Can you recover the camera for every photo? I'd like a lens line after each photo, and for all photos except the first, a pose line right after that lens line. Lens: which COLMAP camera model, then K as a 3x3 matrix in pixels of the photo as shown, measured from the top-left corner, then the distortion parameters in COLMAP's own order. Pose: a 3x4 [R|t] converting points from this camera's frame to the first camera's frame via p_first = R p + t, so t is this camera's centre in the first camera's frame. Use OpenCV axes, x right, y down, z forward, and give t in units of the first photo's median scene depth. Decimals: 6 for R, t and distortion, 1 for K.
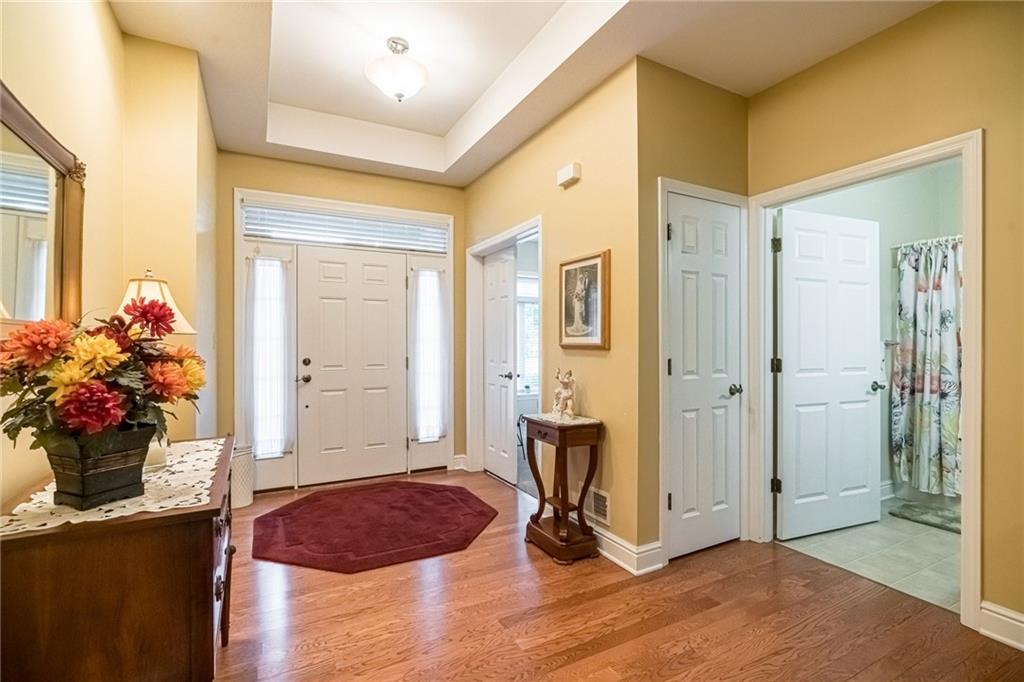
lens RADIAL K [[473.0, 0, 521.3], [0, 473.0, 345.0], [0, 0, 1]] dist [0.000199, 0.000335]
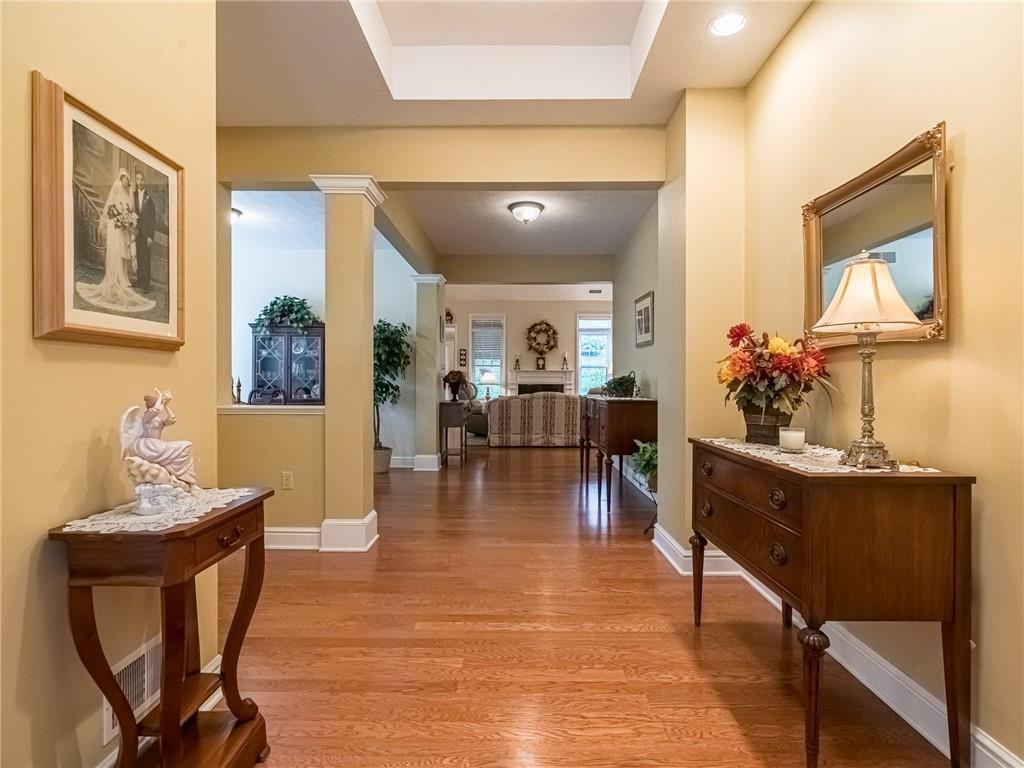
lens RADIAL K [[488.7, 0, 518.5], [0, 488.7, 381.9], [0, 0, 1]] dist [0.002743, -0.000189]
pose [[-0.869496, -0.003776, 0.493926, -0.401072], [-0.004206, 0.999991, 0.000241, 0.040011], [-0.493923, -0.001868, -0.869504, 1.218355]]
